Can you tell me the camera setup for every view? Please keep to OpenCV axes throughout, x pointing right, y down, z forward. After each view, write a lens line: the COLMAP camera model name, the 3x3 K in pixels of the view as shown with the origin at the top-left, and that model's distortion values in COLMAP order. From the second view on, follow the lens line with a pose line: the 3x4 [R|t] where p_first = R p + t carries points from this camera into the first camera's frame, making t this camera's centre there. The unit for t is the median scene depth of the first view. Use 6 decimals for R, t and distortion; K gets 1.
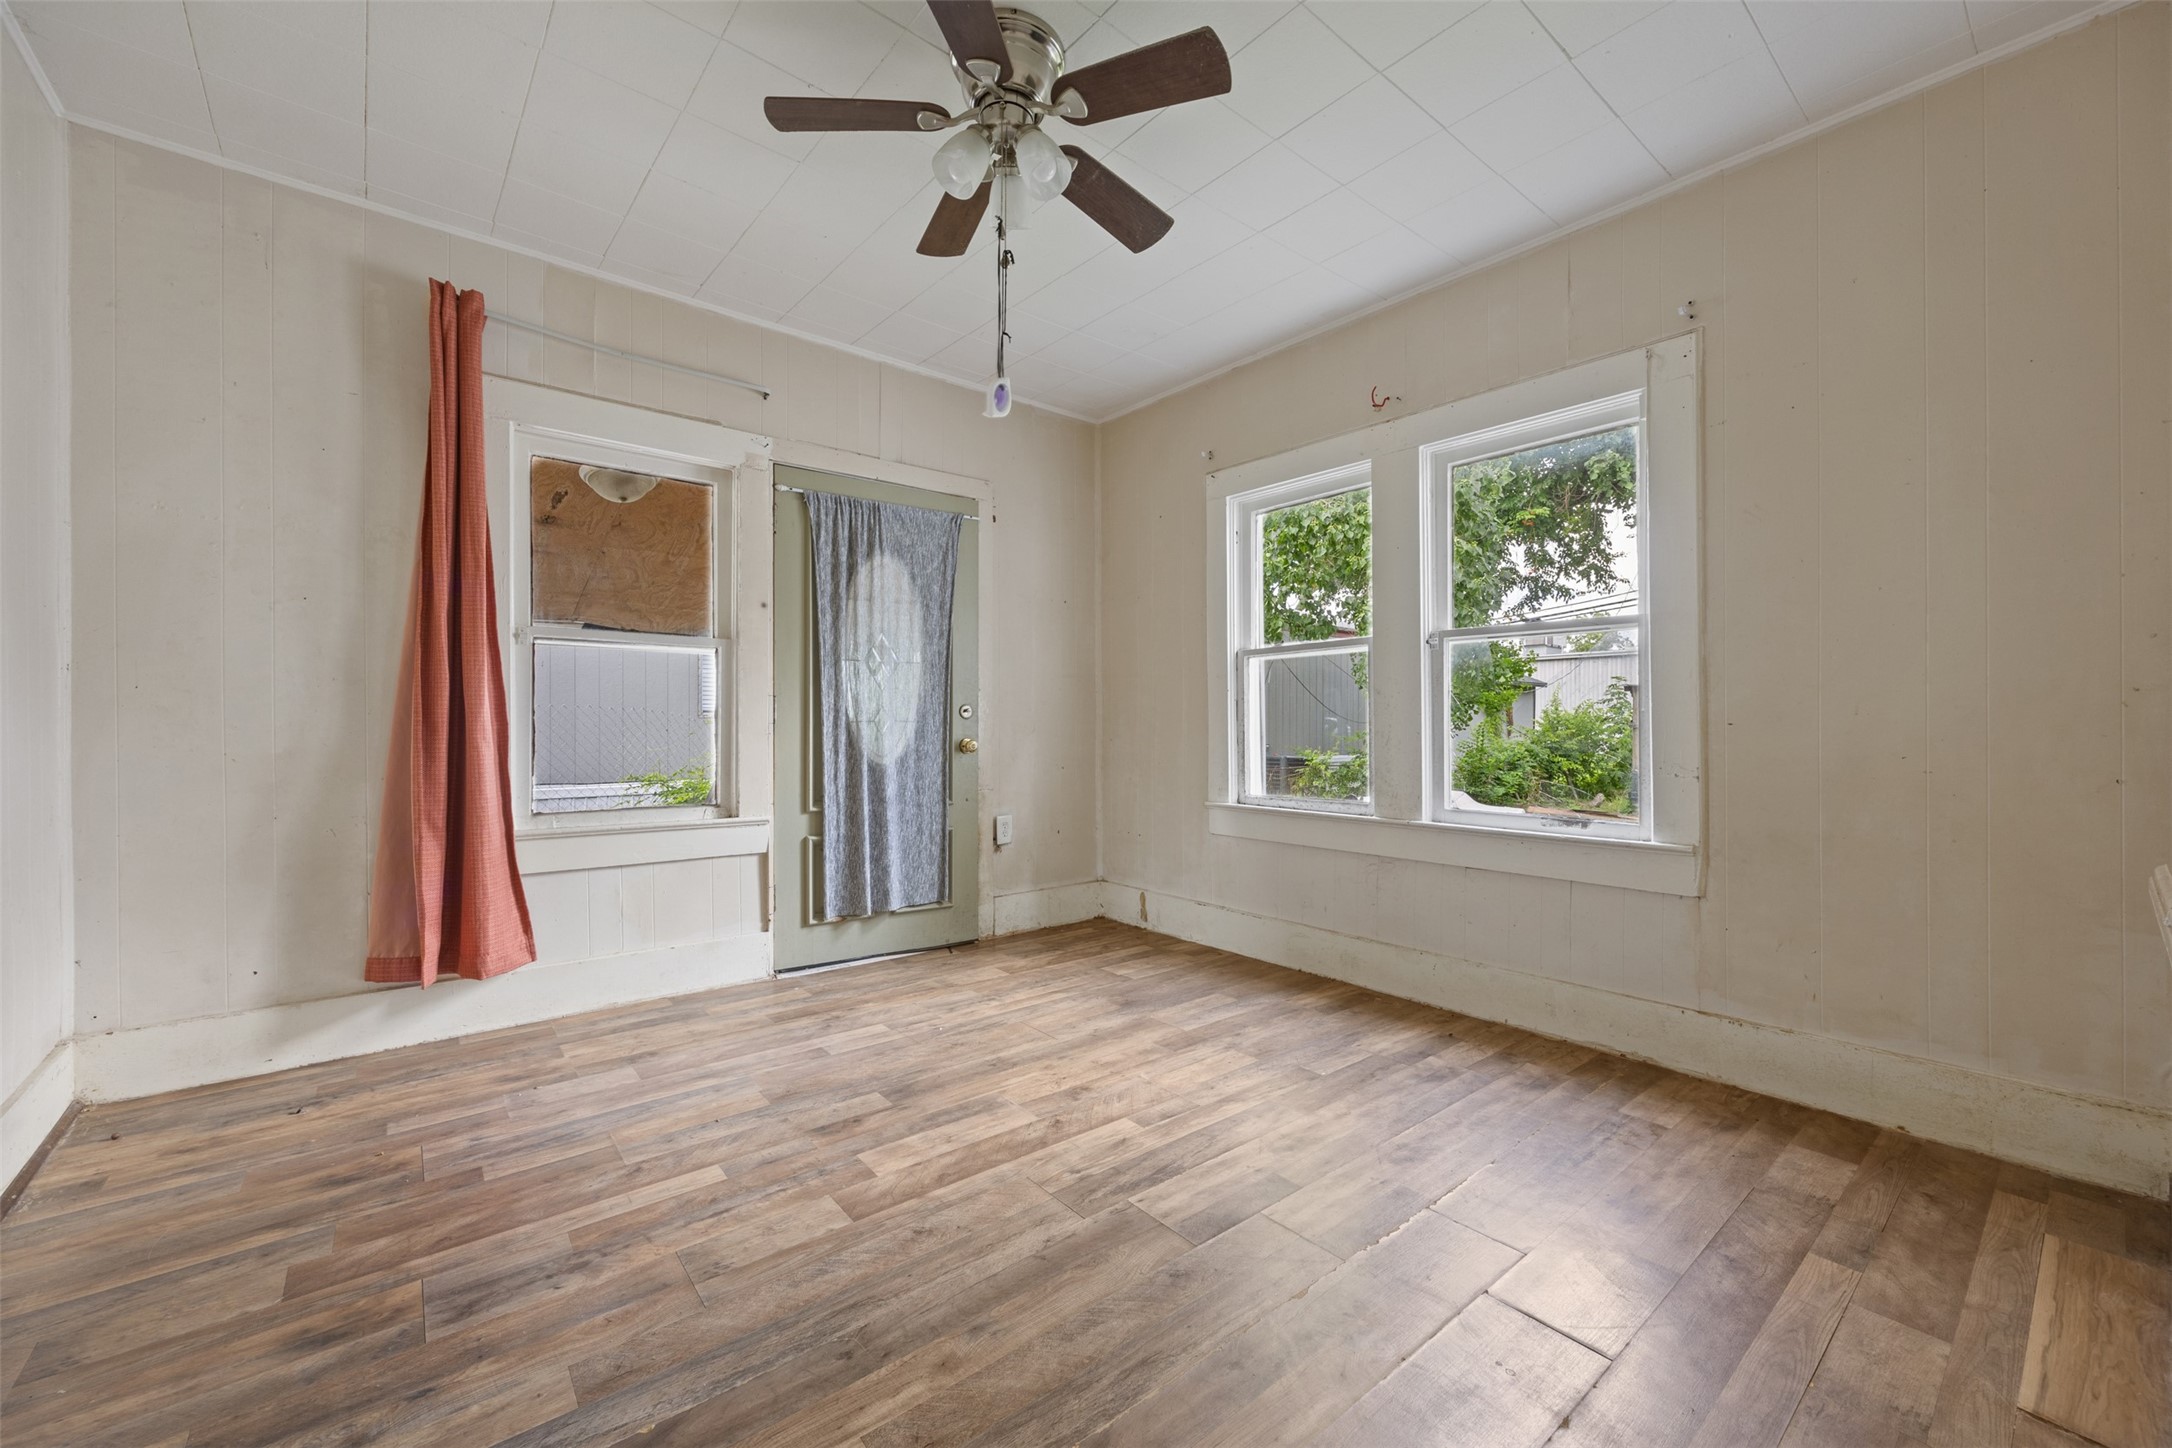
lens RADIAL K [[832.3, 0, 1086.0], [0, 832.3, 724.0], [0, 0, 1]] dist [-0.007056, -0.000200]
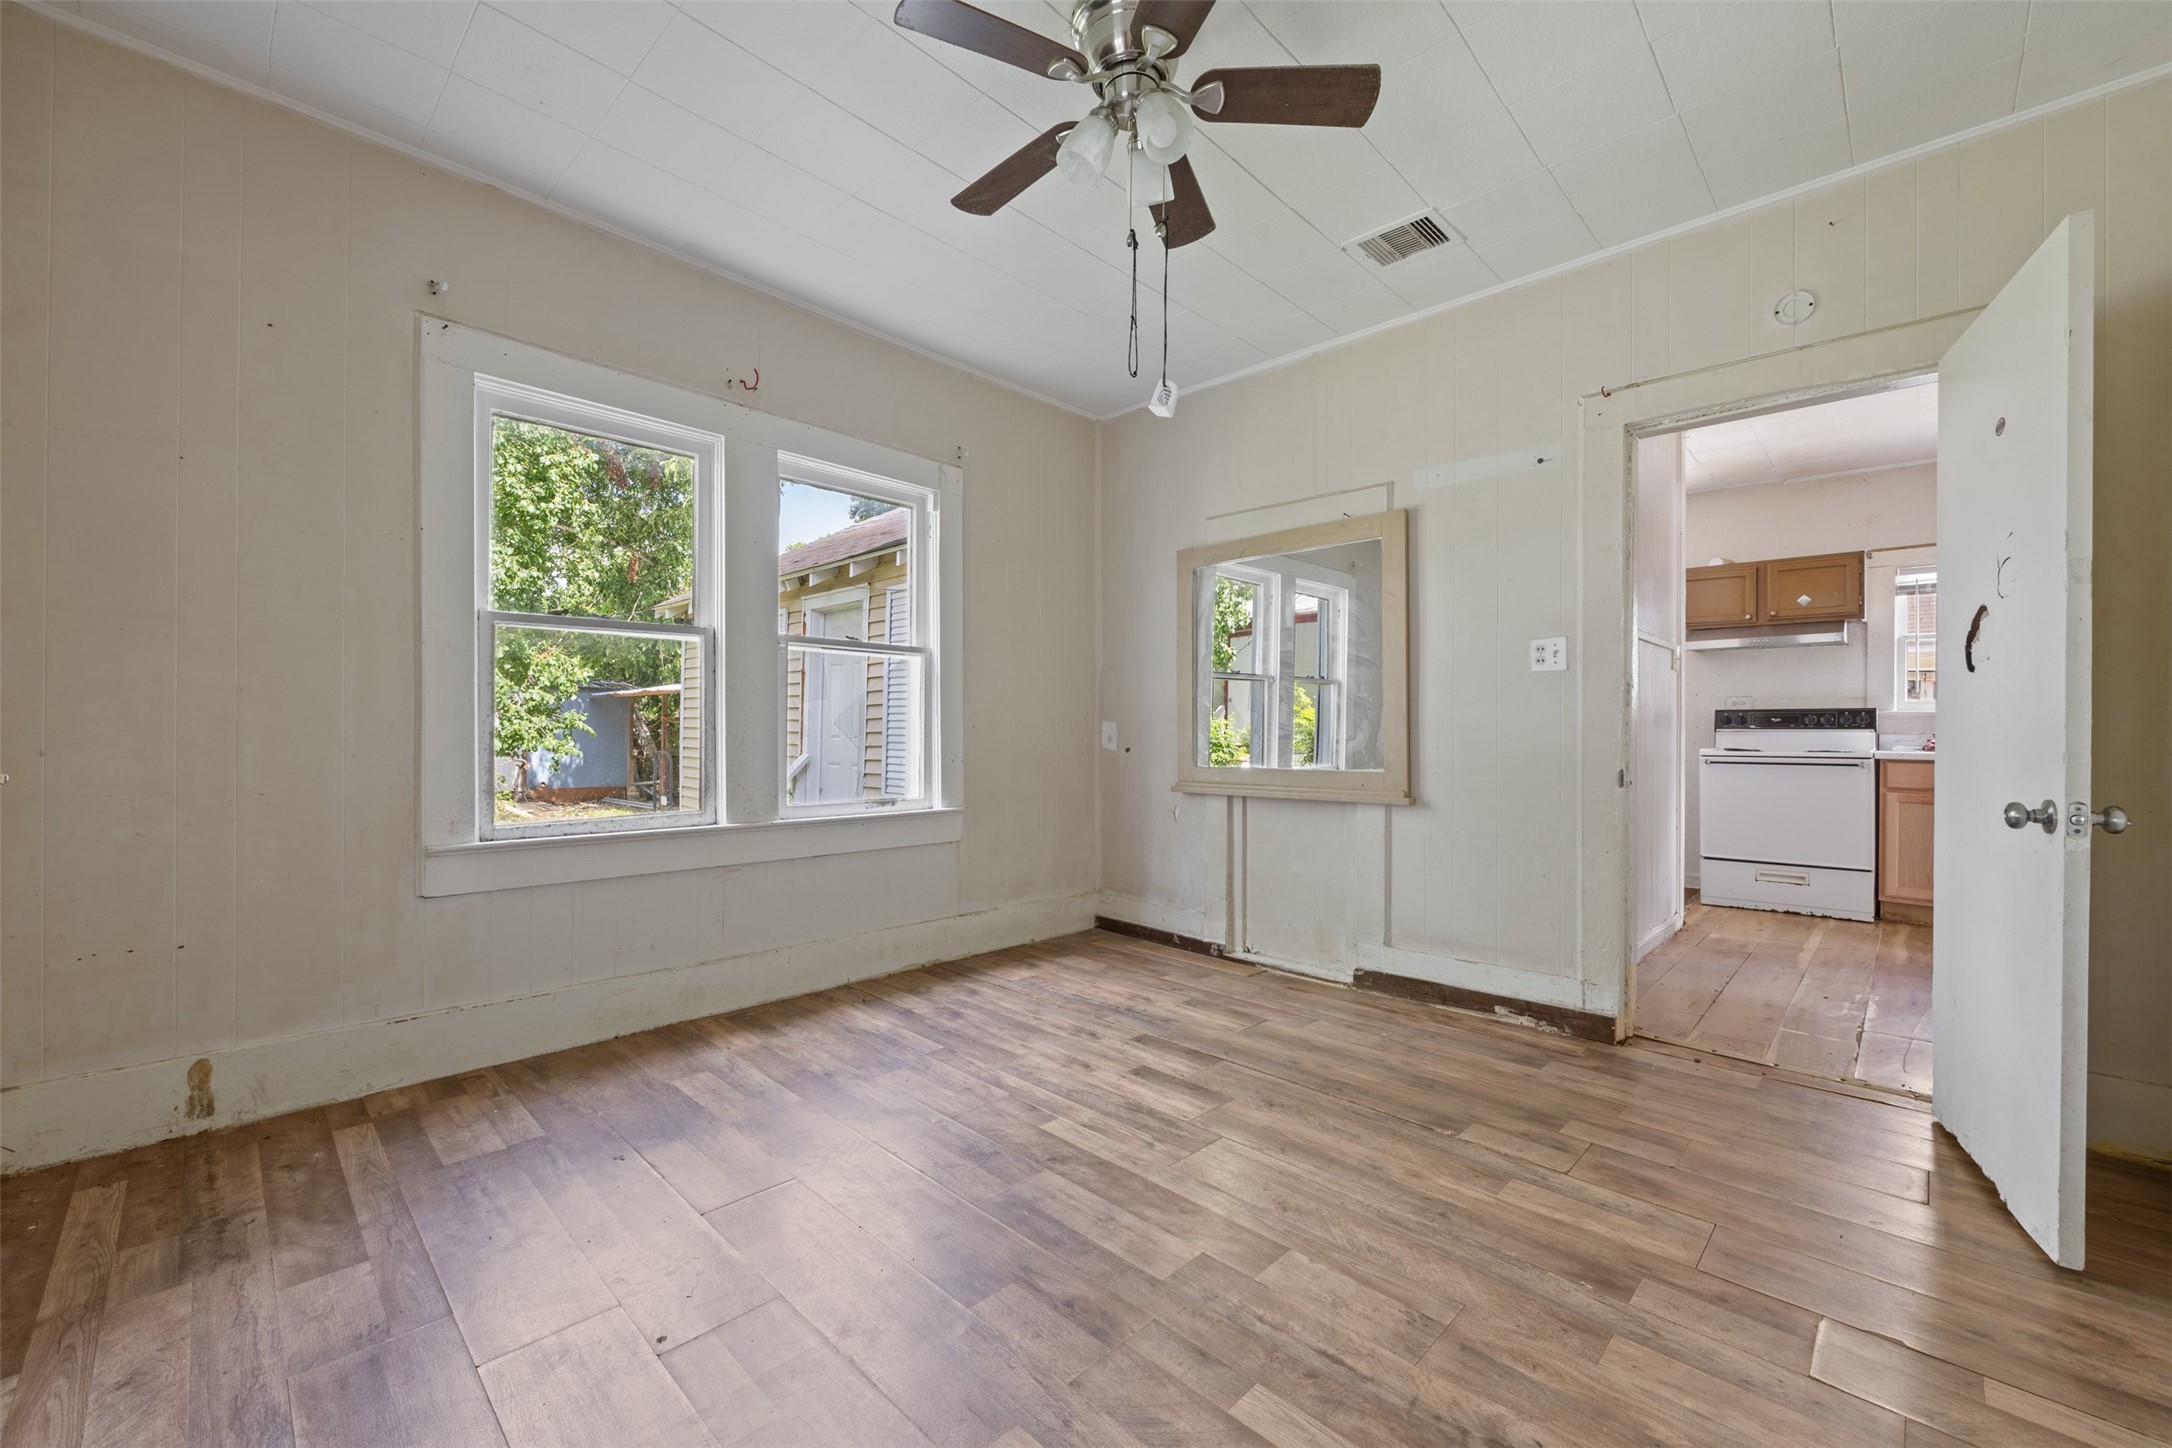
lens RADIAL K [[853.7, 0, 1096.5], [0, 853.7, 727.2], [0, 0, 1]] dist [-0.004544, 0.000215]
pose [[-0.099492, 0.000875, 0.995038, -0.953653], [-0.008831, 0.999959, -0.001762, 0.001590], [-0.994999, -0.008963, -0.099480, 1.023493]]
